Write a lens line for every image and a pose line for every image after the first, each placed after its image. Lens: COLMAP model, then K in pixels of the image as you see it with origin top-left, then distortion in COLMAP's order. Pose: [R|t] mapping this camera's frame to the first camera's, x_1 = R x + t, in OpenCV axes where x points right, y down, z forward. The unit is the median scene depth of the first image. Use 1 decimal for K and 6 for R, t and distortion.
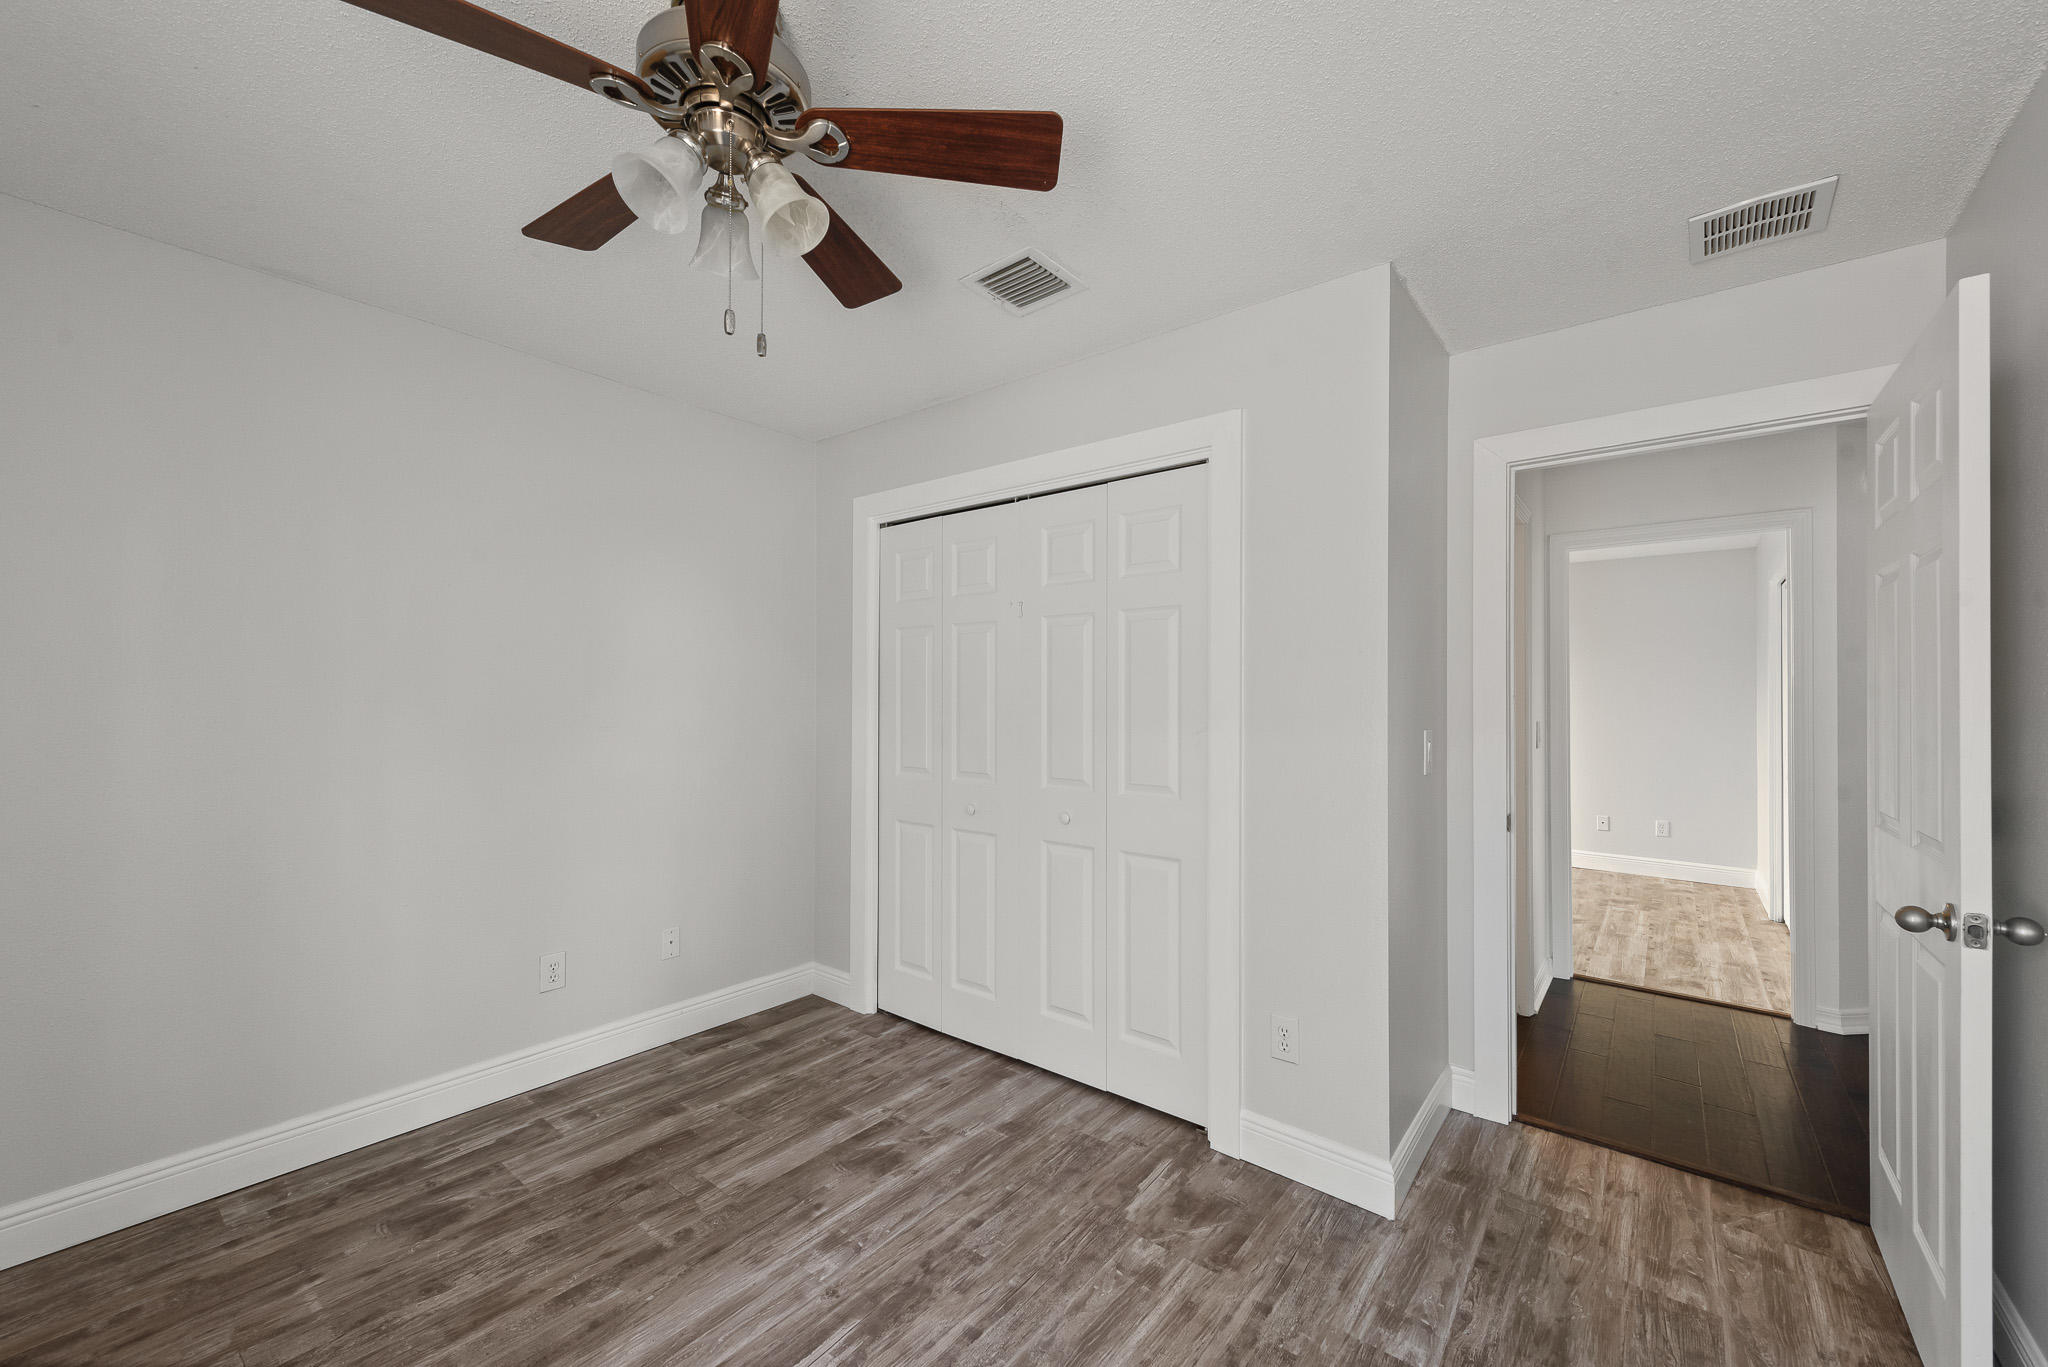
lens RADIAL K [[809.7, 0, 1012.4], [0, 809.7, 685.3], [0, 0, 1]] dist [0.003683, -0.000779]
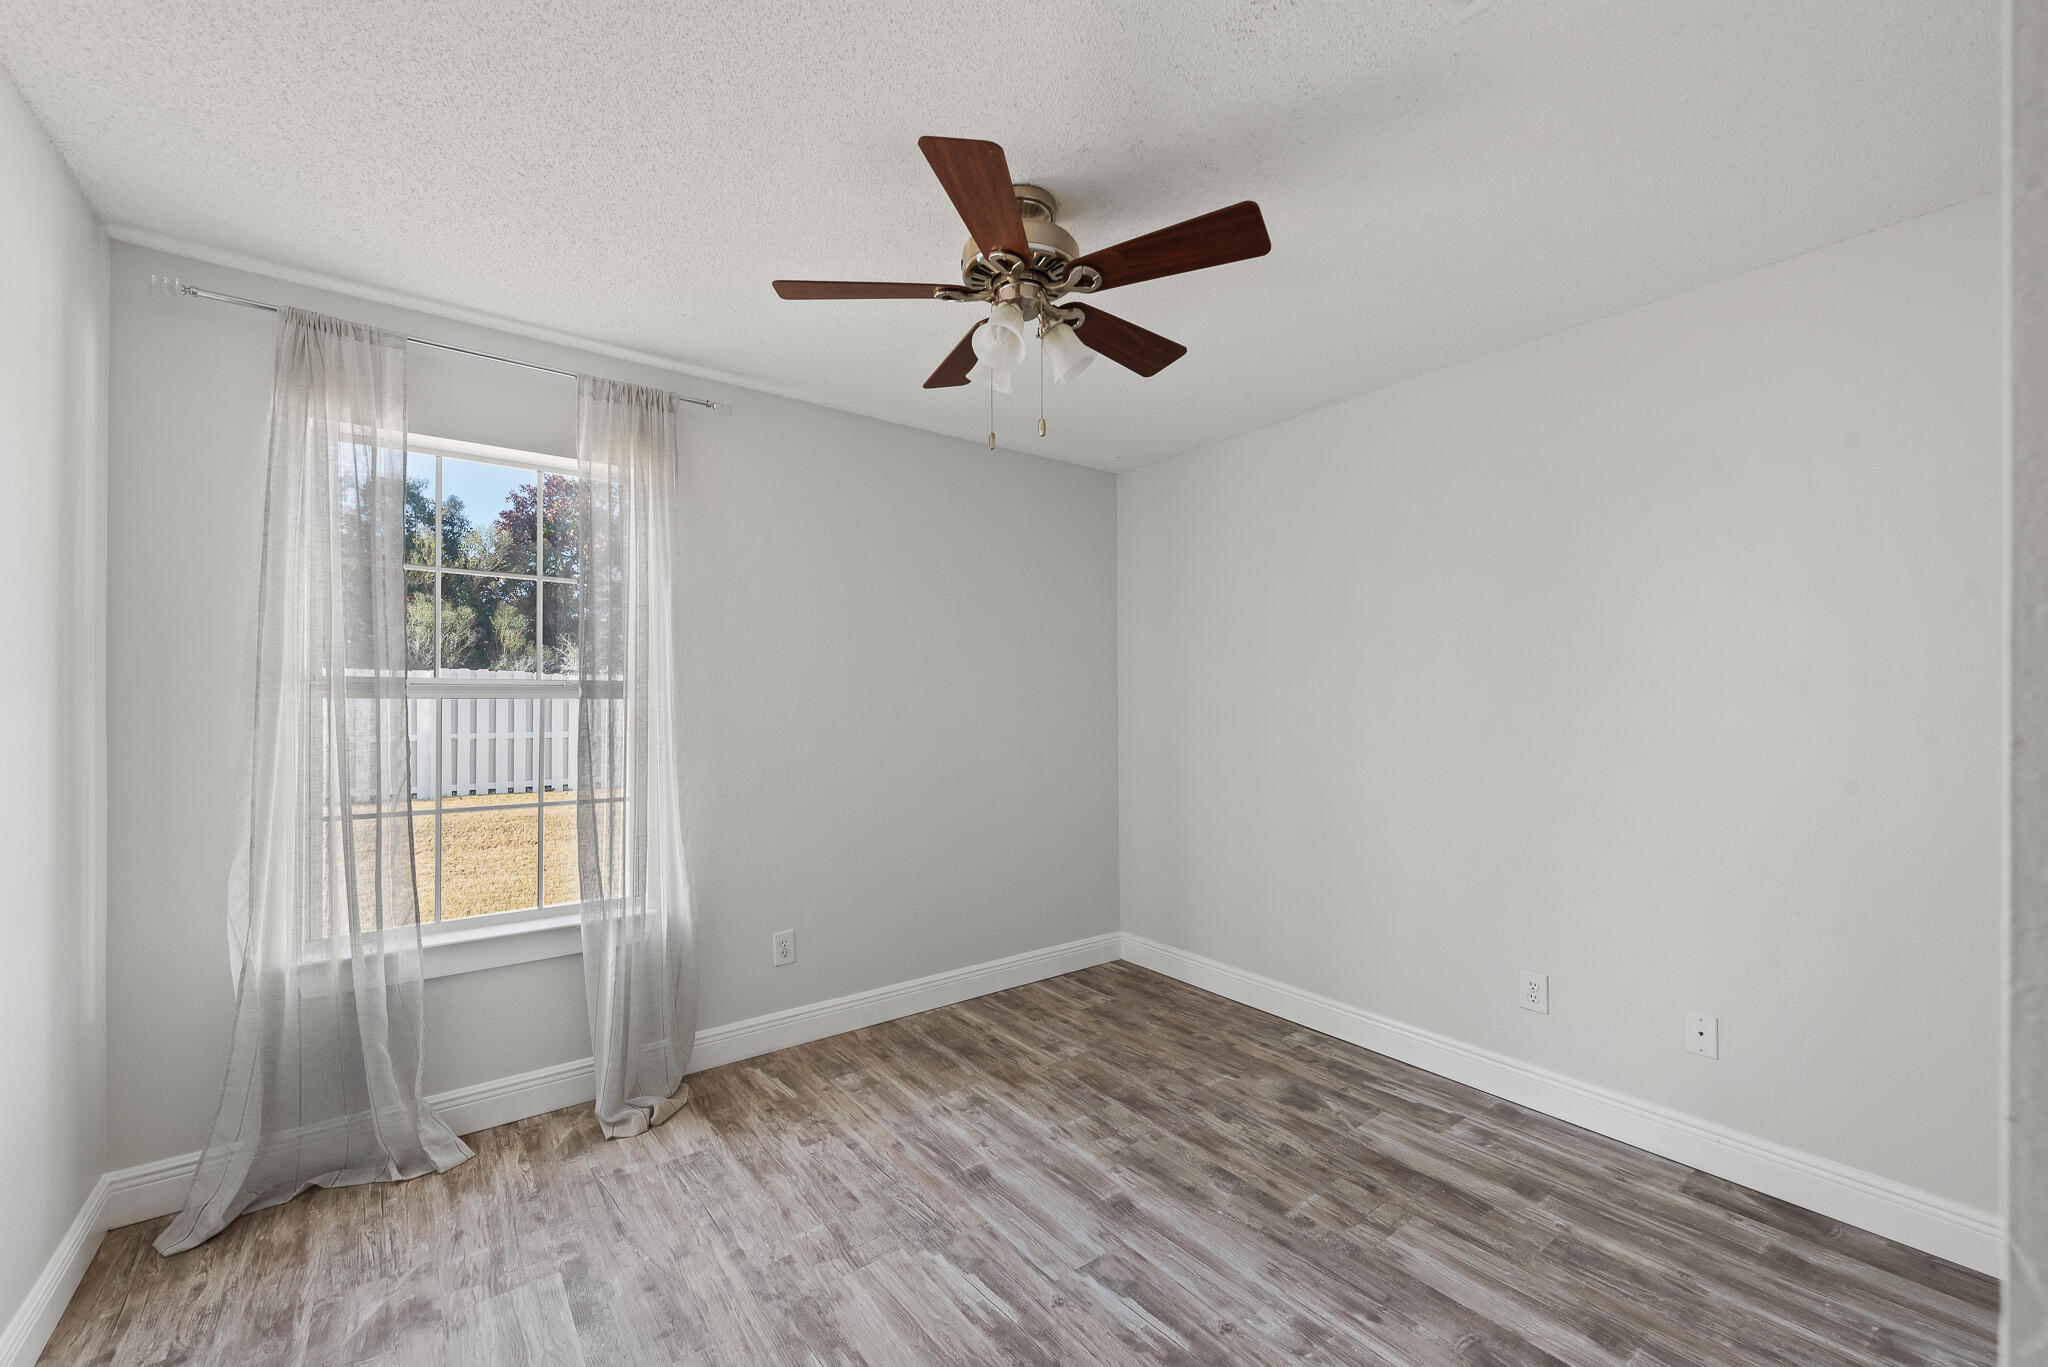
lens RADIAL K [[809.7, 0, 1011.6], [0, 809.7, 696.4], [0, 0, 1]] dist [0.003683, -0.000779]
pose [[-0.244536, -0.009275, -0.969596, 0.612189], [0.014316, 0.999811, -0.013174, 0.019207], [0.969535, -0.017102, -0.244356, 0.806392]]
